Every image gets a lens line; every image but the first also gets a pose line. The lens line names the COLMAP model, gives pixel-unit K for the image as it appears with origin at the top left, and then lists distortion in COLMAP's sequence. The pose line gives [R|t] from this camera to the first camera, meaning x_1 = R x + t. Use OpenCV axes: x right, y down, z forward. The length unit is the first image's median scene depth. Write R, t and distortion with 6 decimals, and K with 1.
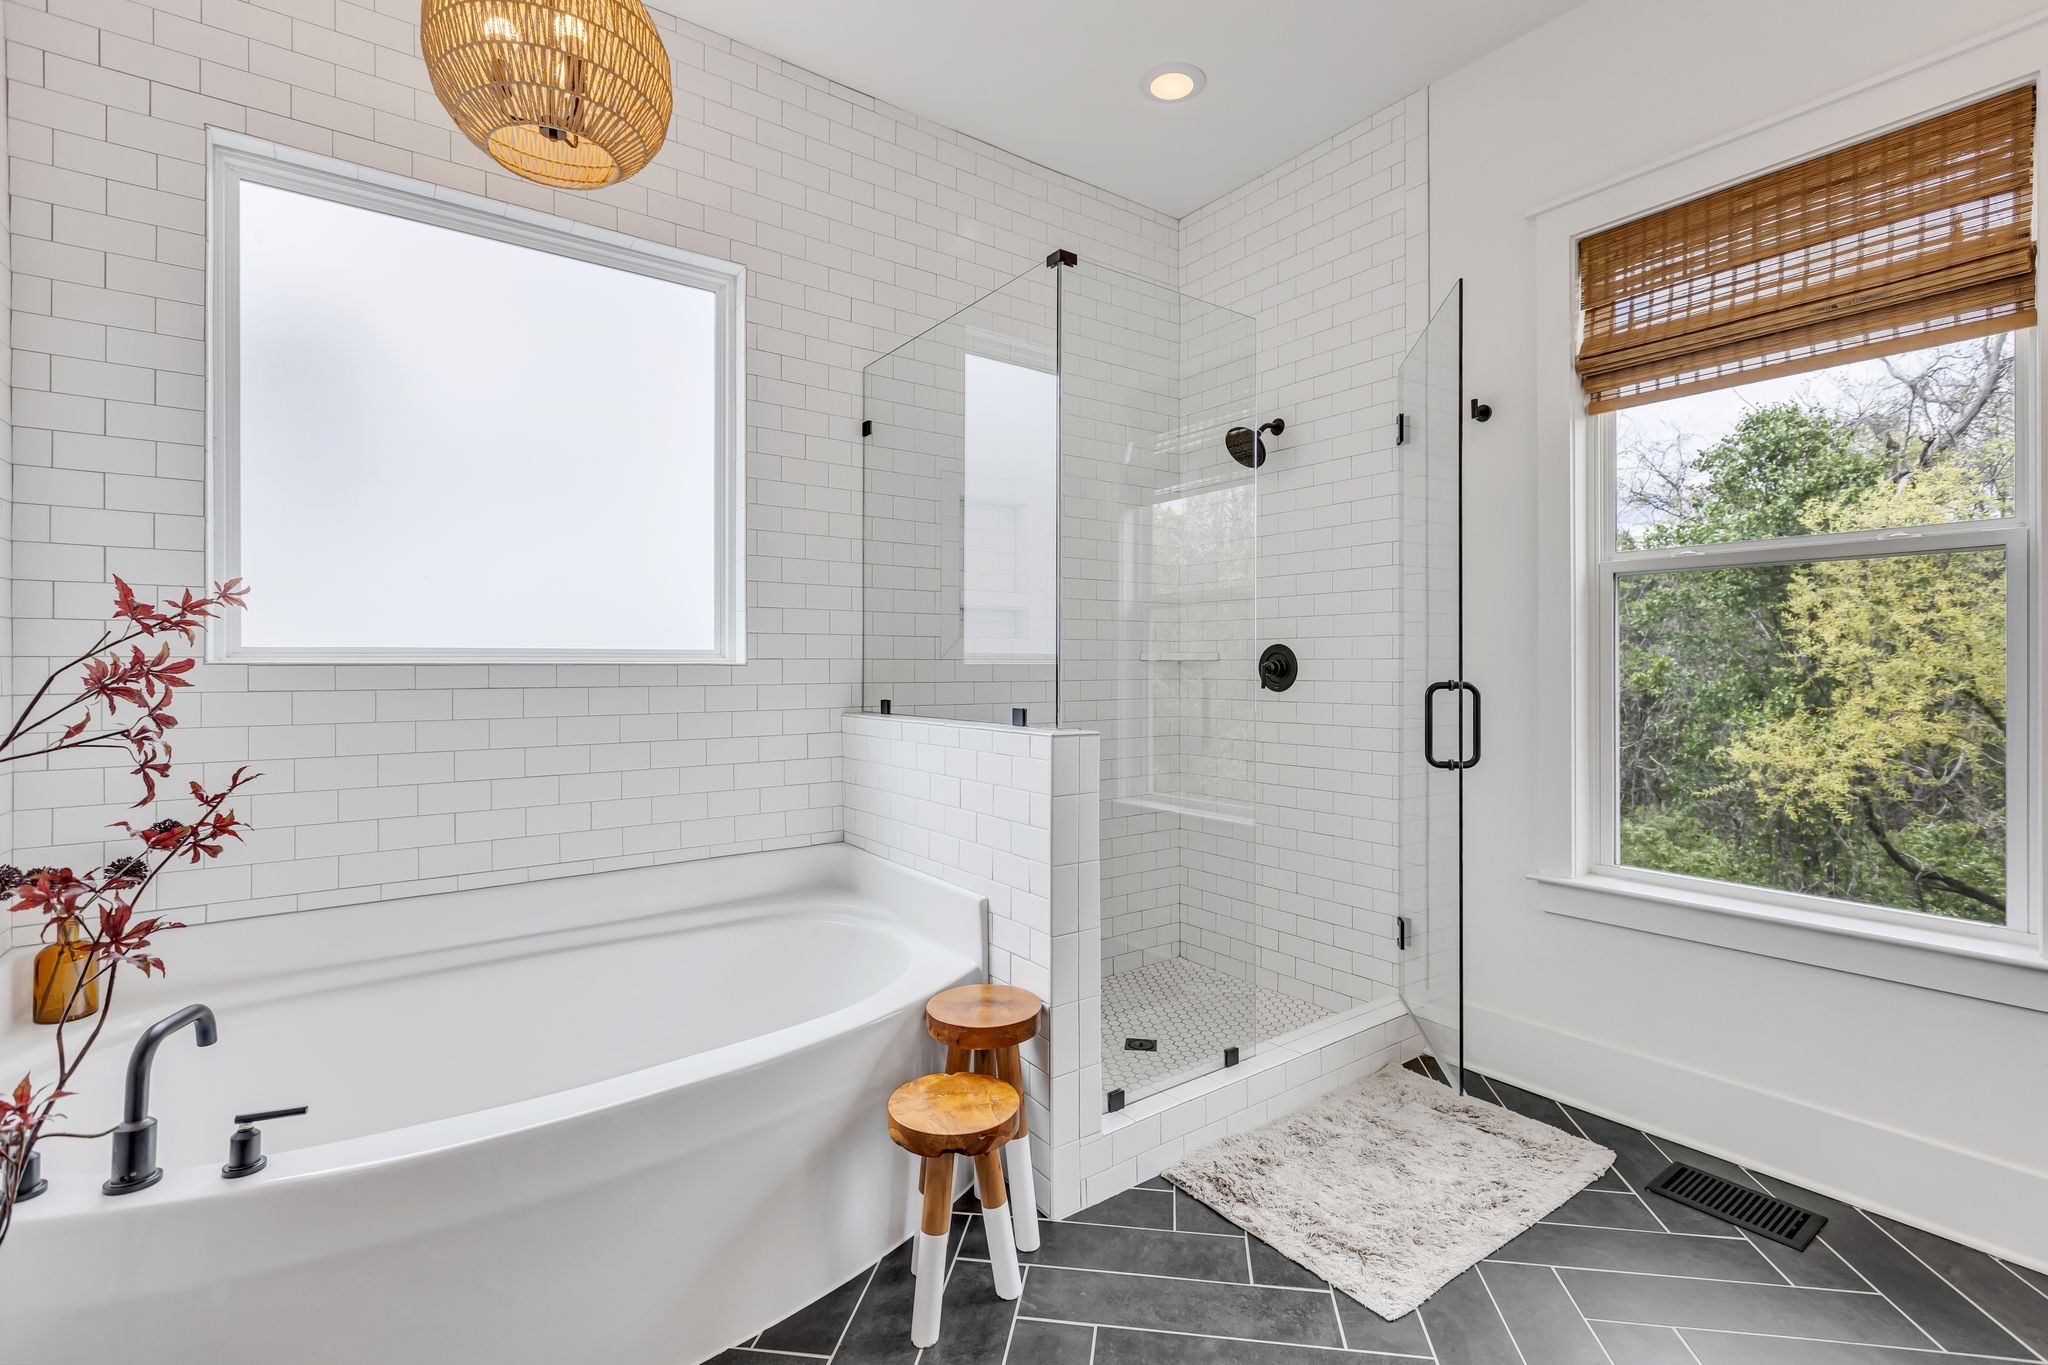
lens RADIAL K [[920.8, 0, 1048.4], [0, 920.8, 663.5], [0, 0, 1]] dist [0.002010, -0.001224]
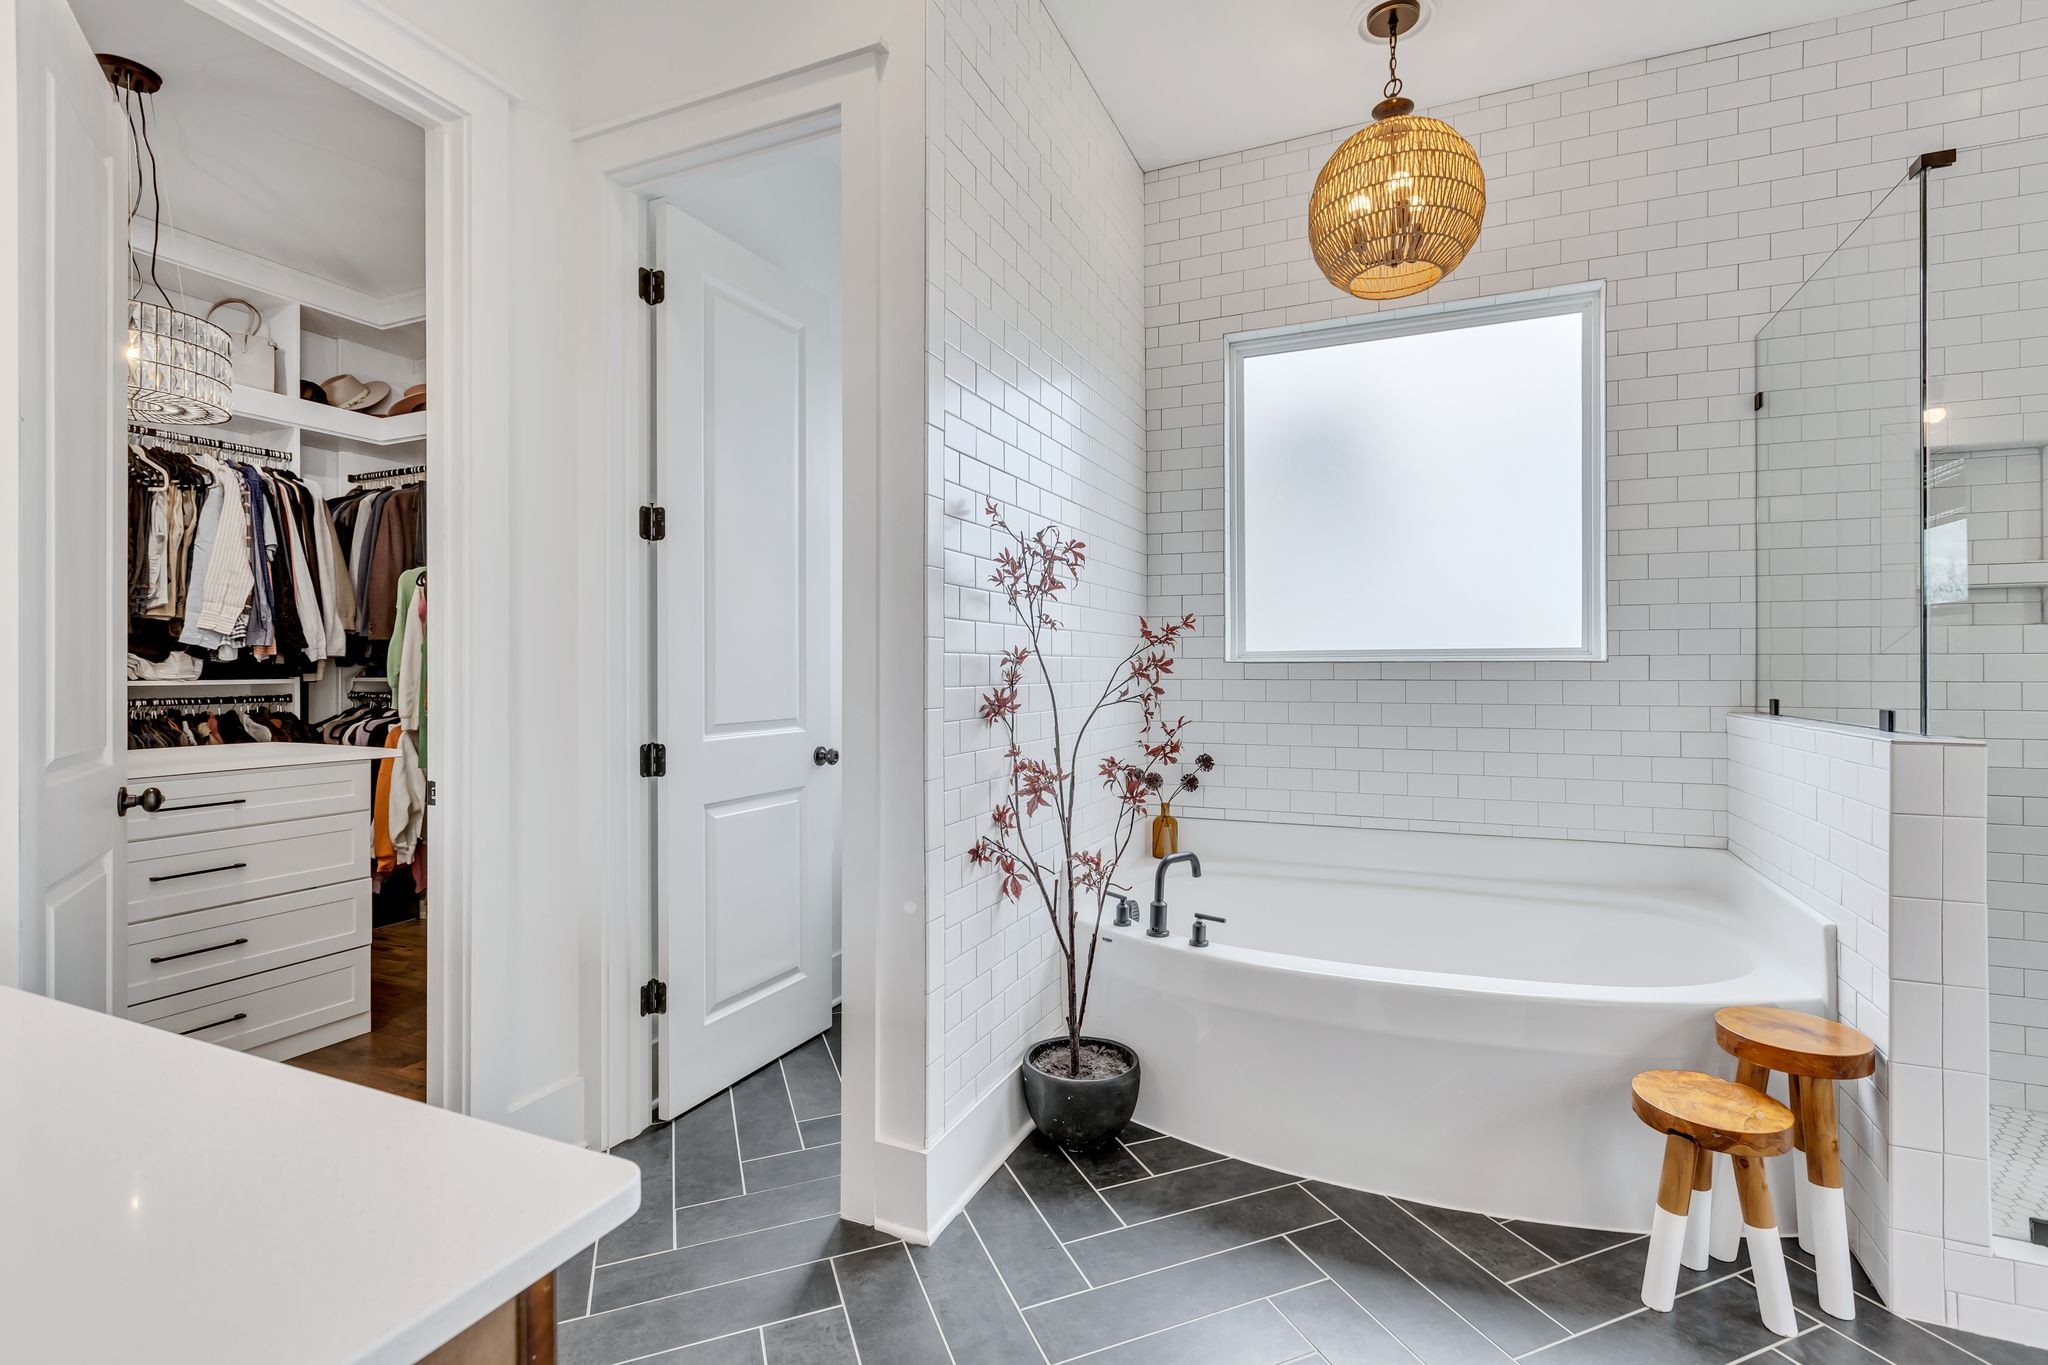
lens RADIAL K [[920.8, 0, 1048.4], [0, 920.8, 663.5], [0, 0, 1]] dist [0.002010, -0.001224]
pose [[0.502477, -0.004140, -0.864581, 0.529469], [0.004054, 0.999989, -0.002432, 0.008106], [0.864581, -0.002283, 0.502488, -0.148812]]
